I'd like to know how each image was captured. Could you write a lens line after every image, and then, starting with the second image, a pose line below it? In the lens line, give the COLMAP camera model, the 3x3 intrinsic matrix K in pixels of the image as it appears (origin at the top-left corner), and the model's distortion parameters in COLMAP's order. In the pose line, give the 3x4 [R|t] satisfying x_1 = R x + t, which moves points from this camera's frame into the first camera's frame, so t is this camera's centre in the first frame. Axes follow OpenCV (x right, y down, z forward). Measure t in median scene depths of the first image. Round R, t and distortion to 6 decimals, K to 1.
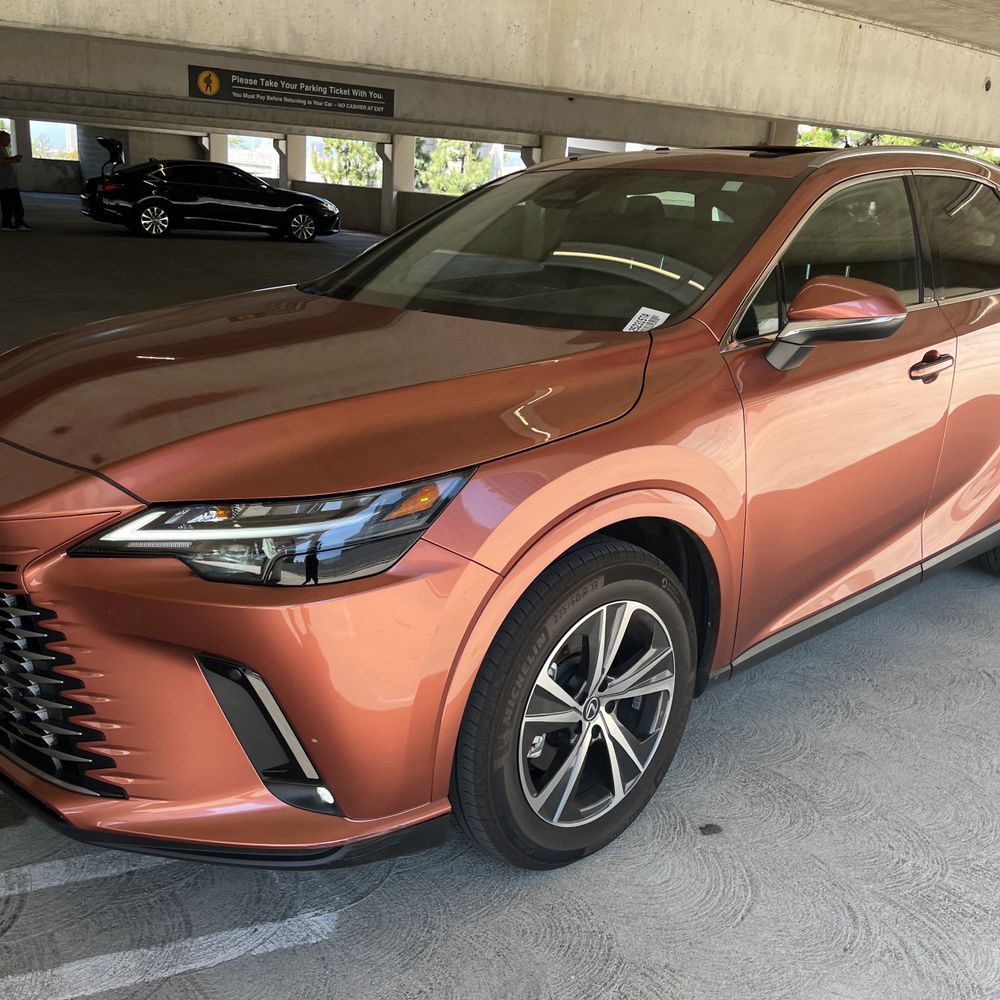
lens RADIAL K [[1029.7, 0, 496.1], [0, 1029.7, 485.3], [0, 0, 1]] dist [0.096176, -0.185548]
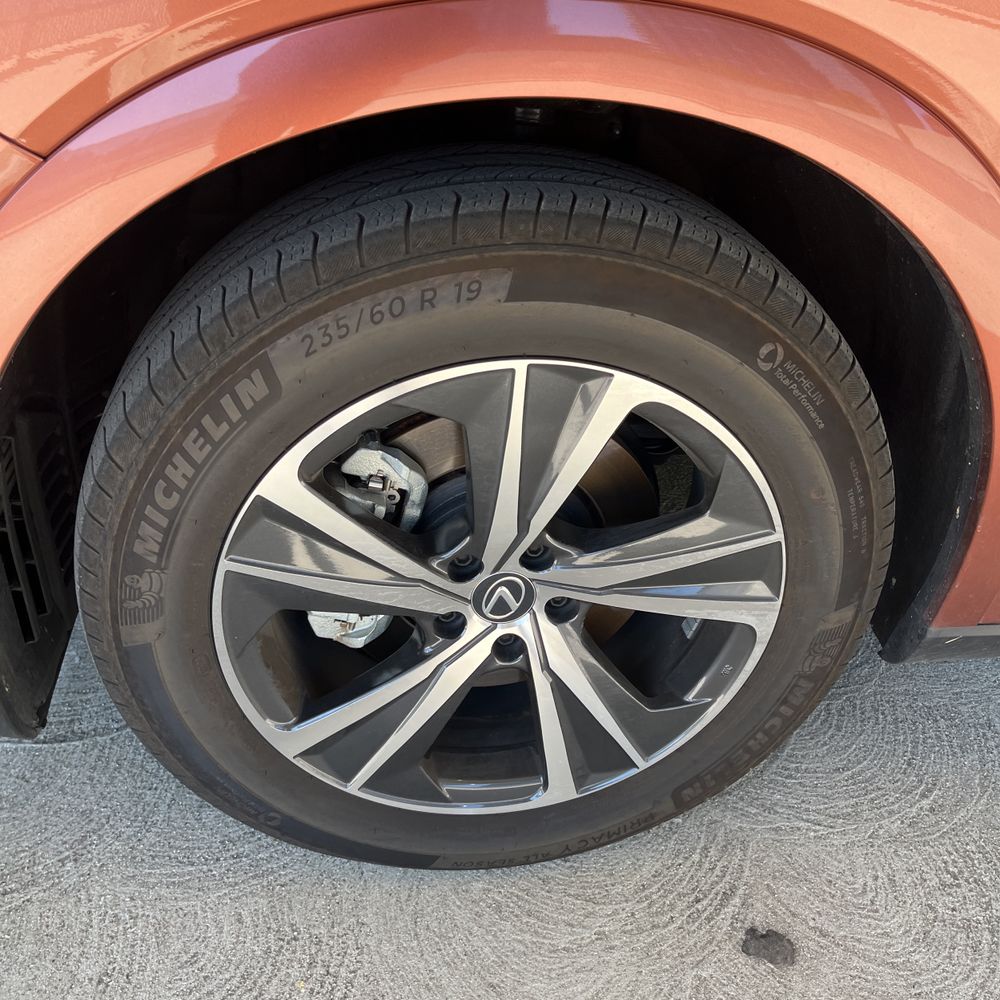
lens RADIAL K [[1017.4, 0, 497.1], [0, 1017.4, 501.7], [0, 0, 1]] dist [0.022649, -0.011008]
pose [[0.815167, 0.339366, -0.469397, 0.268471], [-0.198331, 0.924934, 0.324286, 0.046664], [0.544213, -0.171251, 0.821283, 0.663778]]
